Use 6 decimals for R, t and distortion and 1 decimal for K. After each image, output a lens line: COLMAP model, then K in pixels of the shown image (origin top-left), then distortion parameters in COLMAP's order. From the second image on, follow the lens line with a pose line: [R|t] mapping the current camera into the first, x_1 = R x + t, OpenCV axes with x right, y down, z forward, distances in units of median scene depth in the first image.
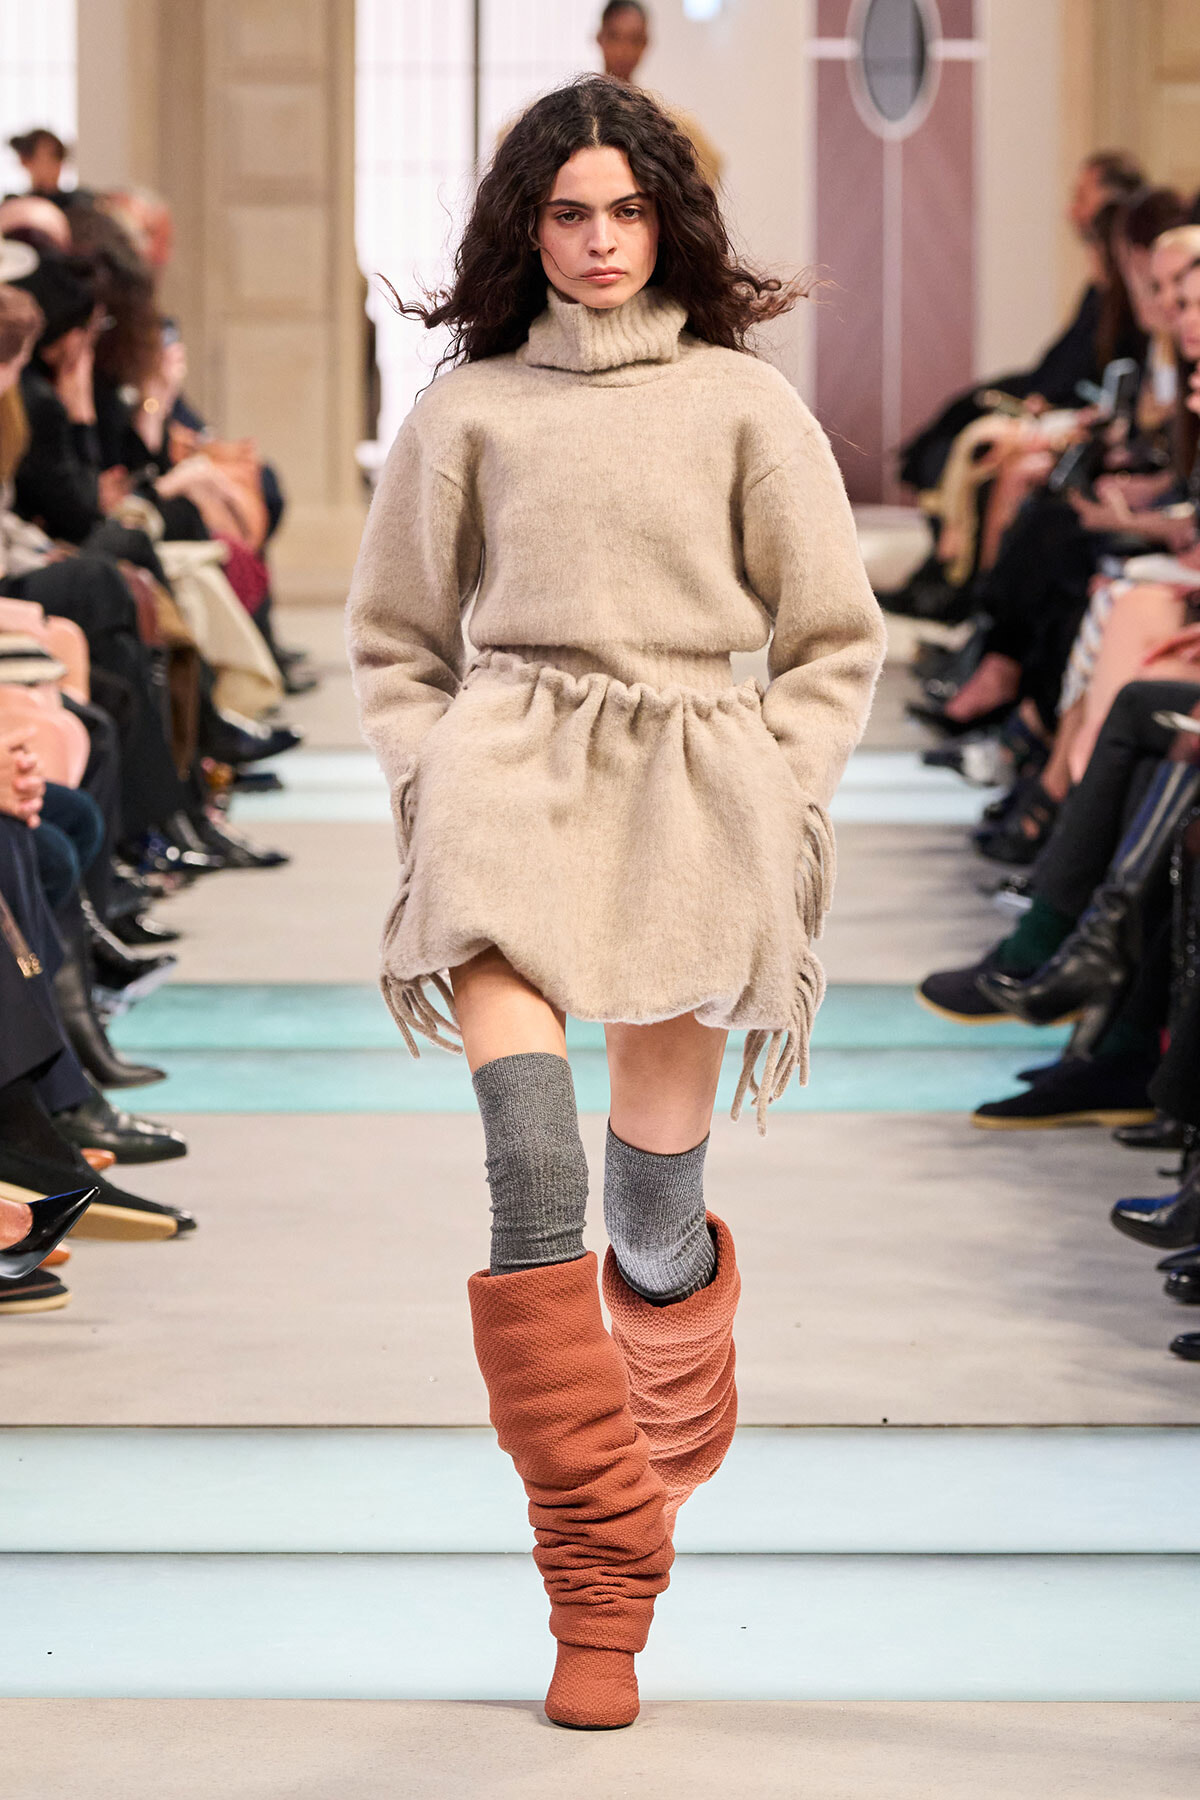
lens RADIAL K [[11955.6, 0, 600.0], [0, 11955.6, 900.0], [0, 0, 1]] dist [-0.443265, 19.226909]
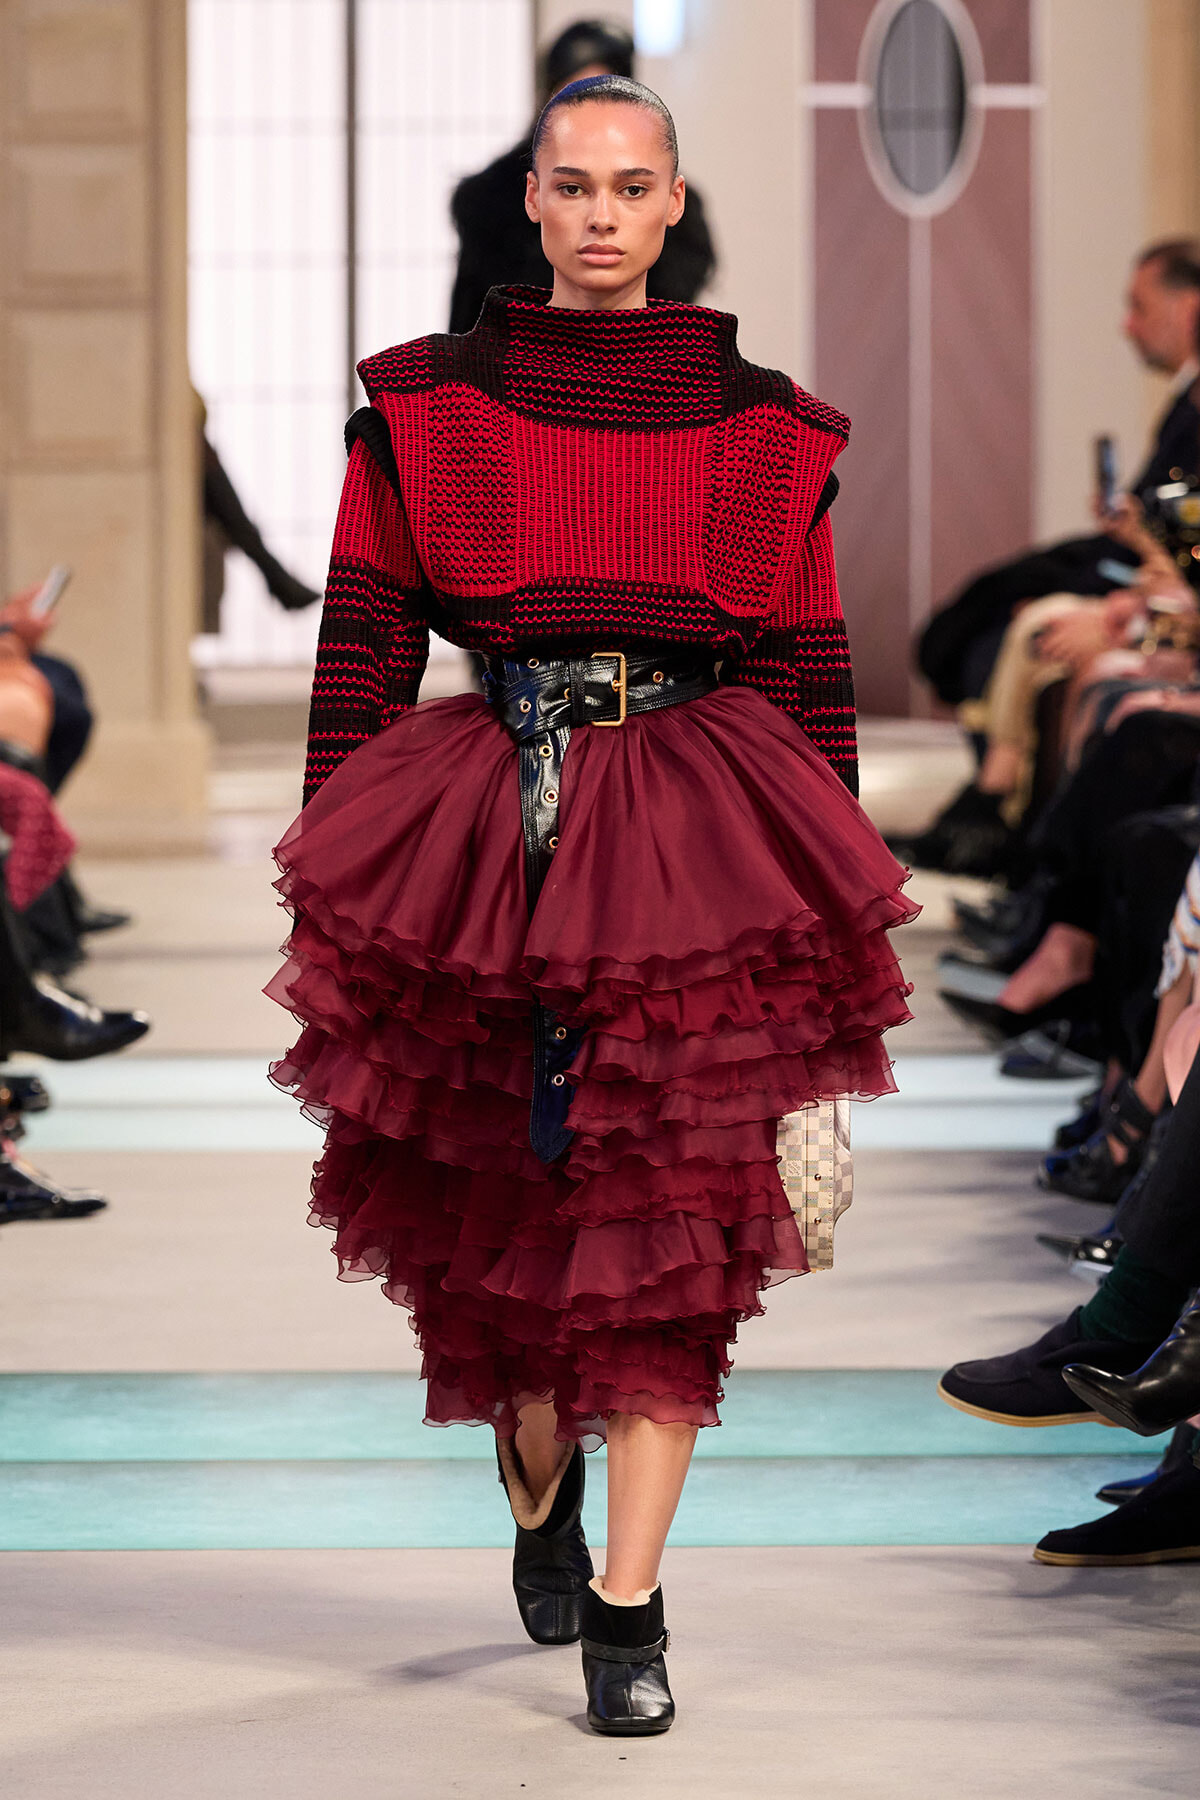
lens RADIAL K [[13323.7, 0, 600.5], [0, 13323.7, 1063.7], [0, 0, 1]] dist [-0.355310, 8.035455]
pose [[0.999984, -0.005313, 0.002175, 0.002886], [0.005346, 0.999865, -0.015554, 0.000855], [-0.002092, 0.015566, 0.999877, 0.182910]]
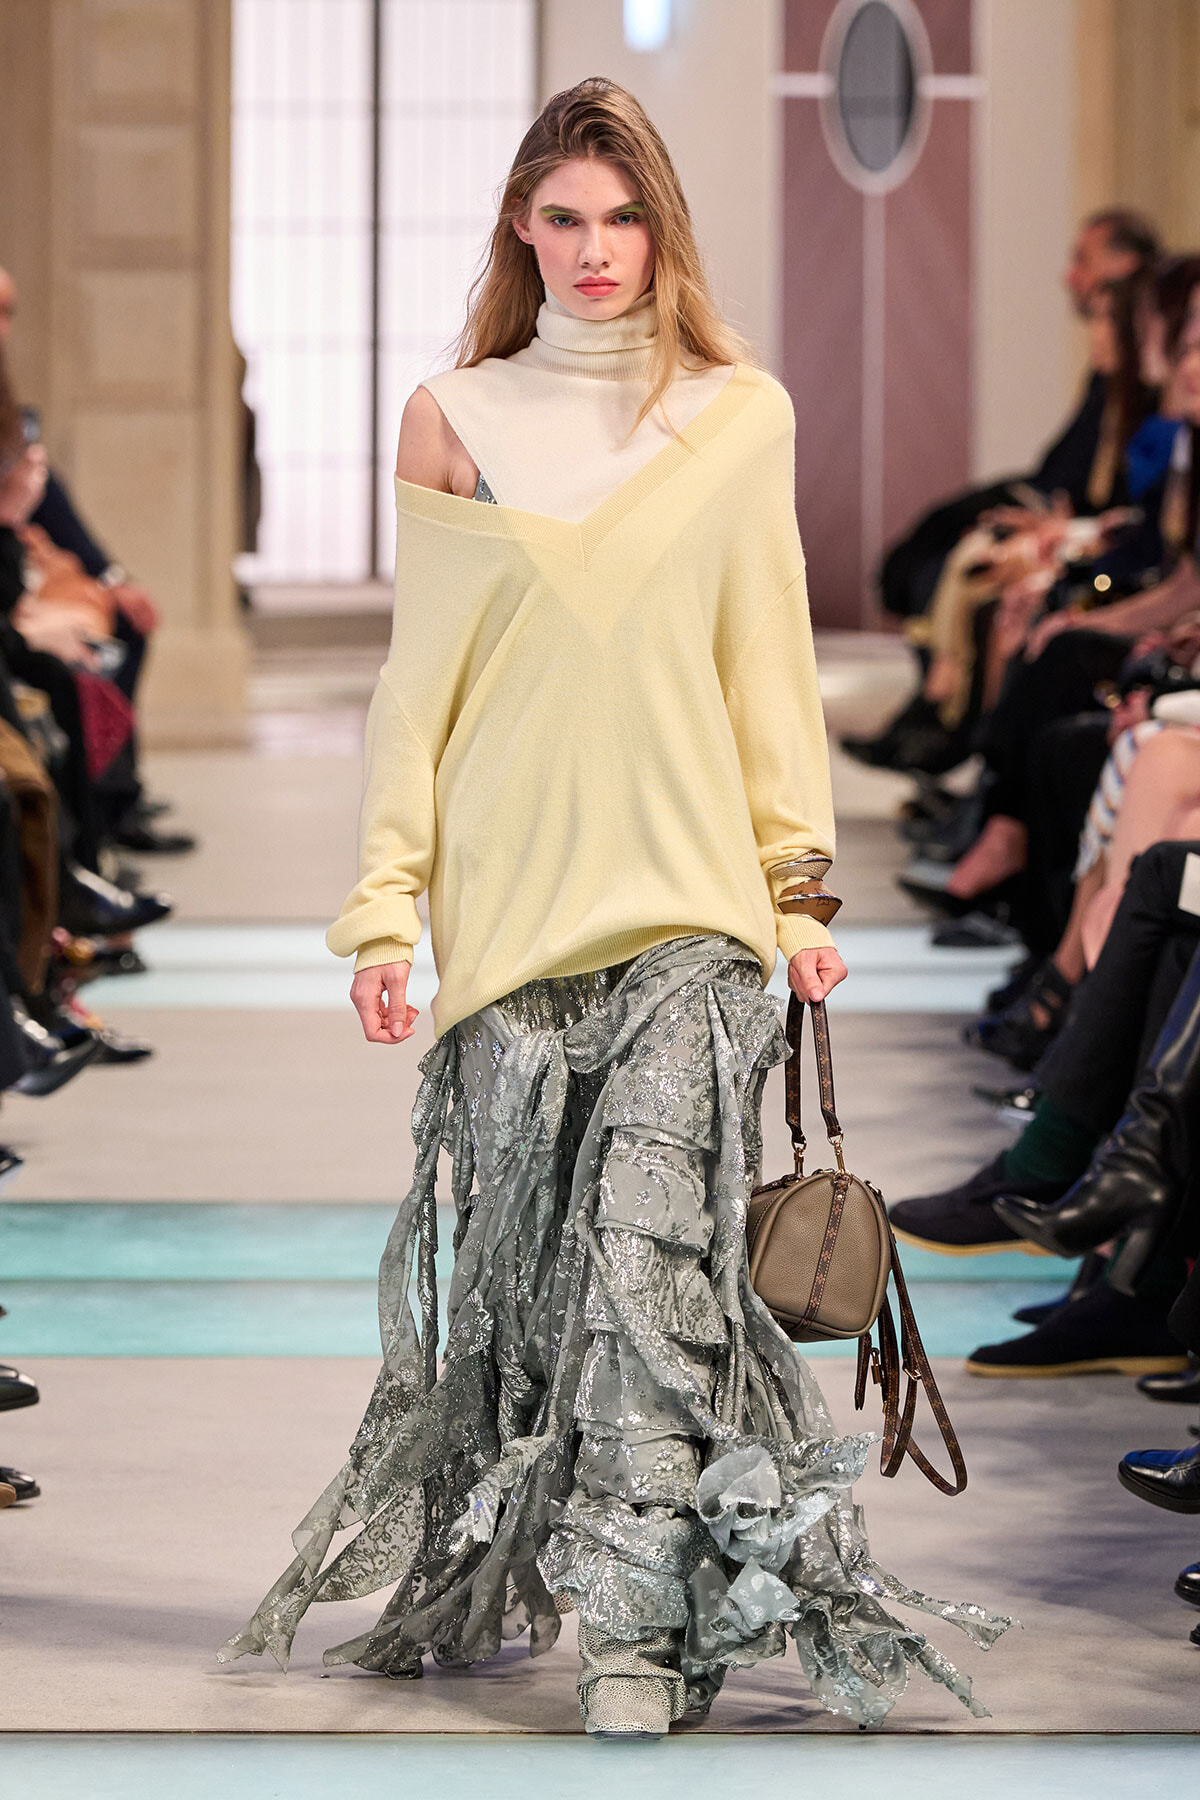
lens RADIAL K [[11955.6, 0, 600.0], [0, 11955.6, 900.0], [0, 0, 1]] dist [-0.443265, 19.226909]
pose [[0.999993, 0.002294, 0.002872, 0.003032], [-0.002241, 0.999827, -0.018455, 0.001186], [-0.002914, 0.018448, 0.999826, 0.165027]]
